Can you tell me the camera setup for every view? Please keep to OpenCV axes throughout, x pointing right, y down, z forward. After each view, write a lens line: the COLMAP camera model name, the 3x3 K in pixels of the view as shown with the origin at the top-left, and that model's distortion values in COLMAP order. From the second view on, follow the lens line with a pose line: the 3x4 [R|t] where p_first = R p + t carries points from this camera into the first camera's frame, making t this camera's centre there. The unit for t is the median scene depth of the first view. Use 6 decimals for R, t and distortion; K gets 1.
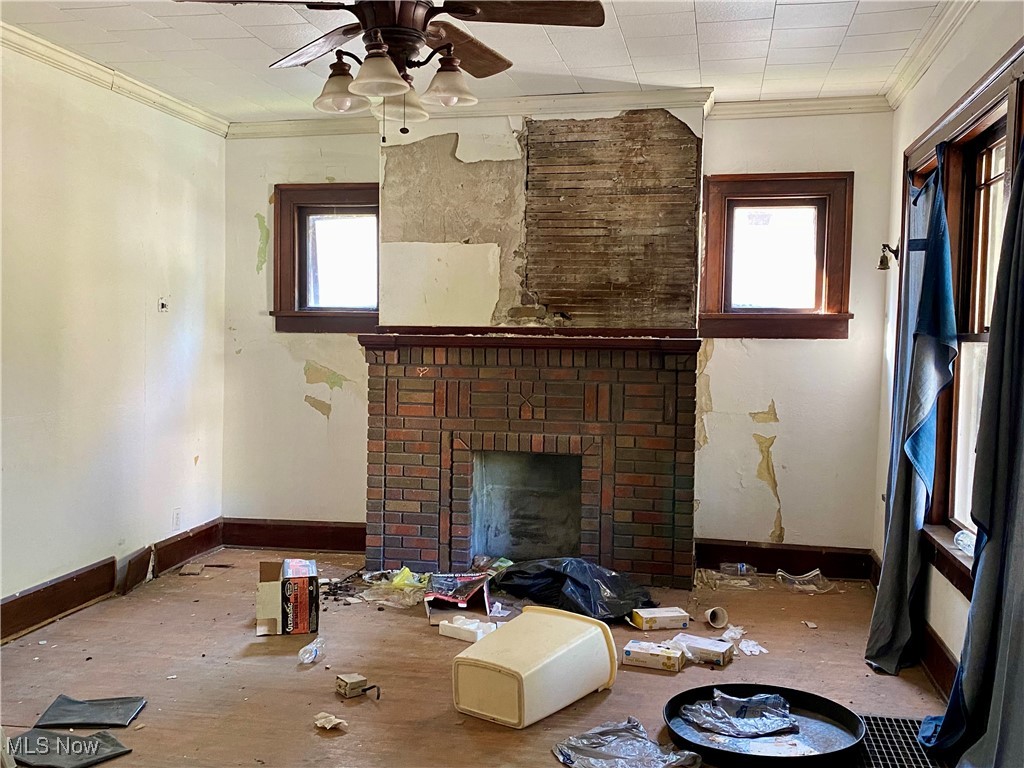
lens RADIAL K [[1009.3, 0, 512.0], [0, 1009.3, 384.0], [0, 0, 1]] dist [0.157607, -0.384035]
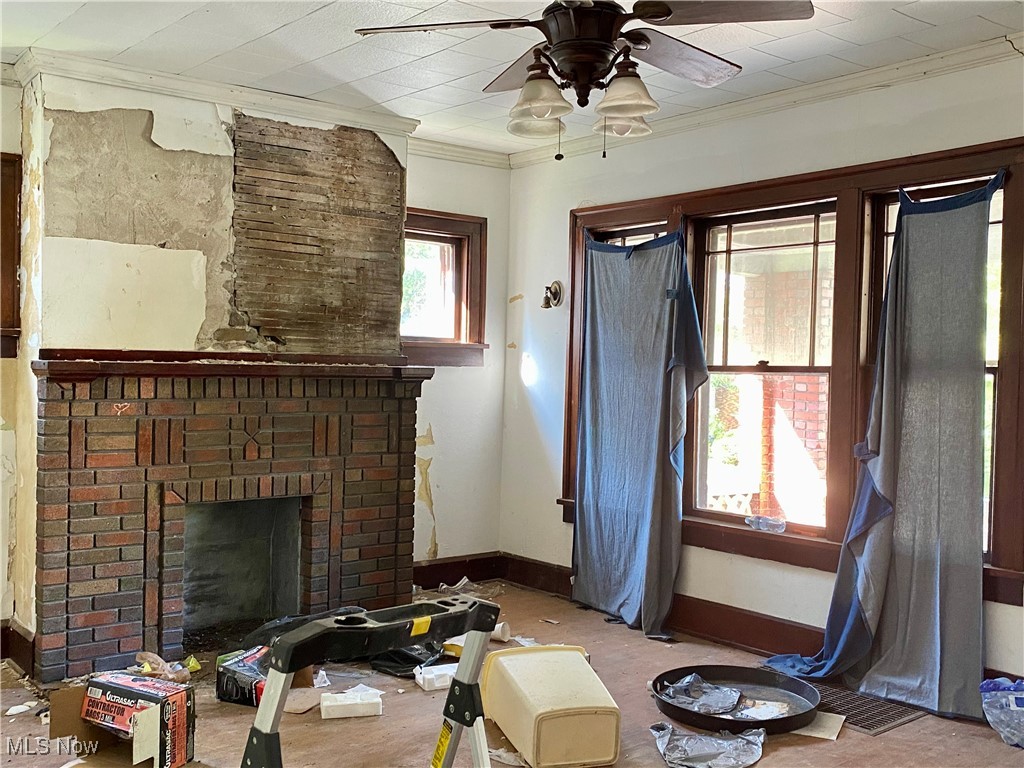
lens RADIAL K [[1009.3, 0, 512.0], [0, 1009.3, 384.0], [0, 0, 1]] dist [0.157607, -0.384035]
pose [[0.629260, -0.015457, 0.777041, -0.516513], [0.030720, 0.999516, -0.004995, -0.018186], [-0.776588, 0.027014, 0.629430, 0.279979]]
